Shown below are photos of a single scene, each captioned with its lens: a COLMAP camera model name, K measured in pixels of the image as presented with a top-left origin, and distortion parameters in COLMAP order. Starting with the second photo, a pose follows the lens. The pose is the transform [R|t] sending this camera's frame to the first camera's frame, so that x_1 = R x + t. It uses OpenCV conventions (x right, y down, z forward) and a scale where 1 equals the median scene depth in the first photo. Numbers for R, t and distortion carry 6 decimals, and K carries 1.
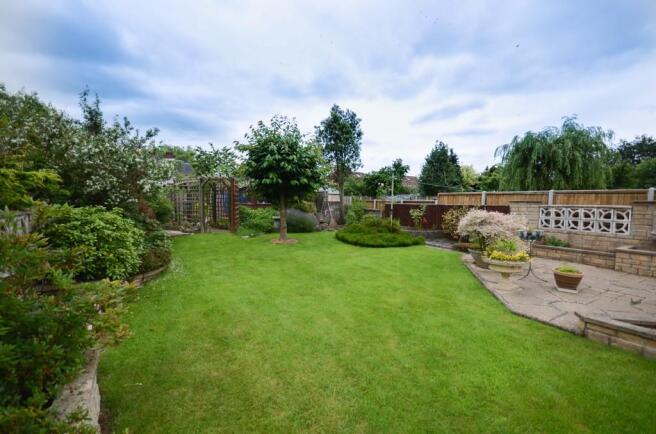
lens RADIAL K [[288.6, 0, 328.0], [0, 288.6, 217.0], [0, 0, 1]] dist [0.019245, -0.017864]
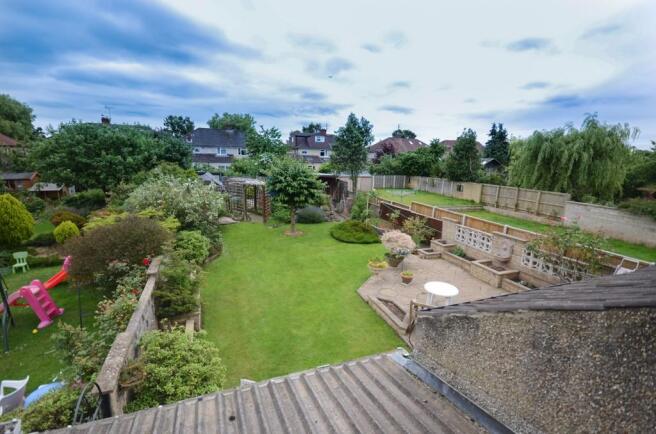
lens RADIAL K [[305.6, 0, 328.0], [0, 305.6, 217.0], [0, 0, 1]] dist [0.000715, 0.000325]
pose [[0.979901, 0.054193, -0.191980, 0.395083], [-0.028359, 0.990461, 0.134843, -0.264959], [0.197457, -0.126688, 0.972091, -0.611900]]
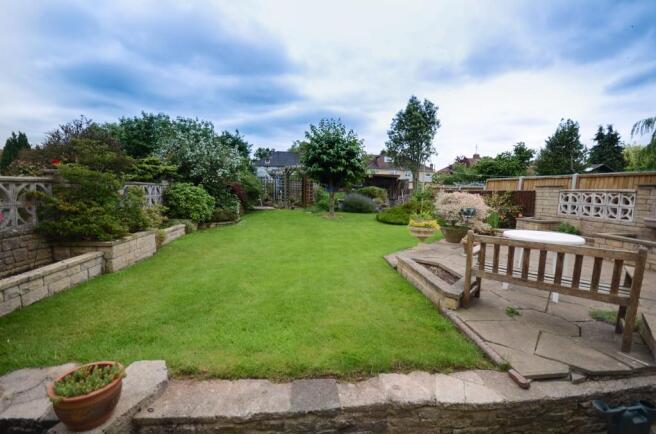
lens RADIAL K [[288.6, 0, 328.0], [0, 288.6, 217.0], [0, 0, 1]] dist [0.019245, -0.017864]
pose [[0.898475, 0.053280, -0.435780, 0.467363], [-0.038938, 0.998368, 0.041782, 0.038382], [0.437295, -0.020571, 0.899083, -0.189338]]
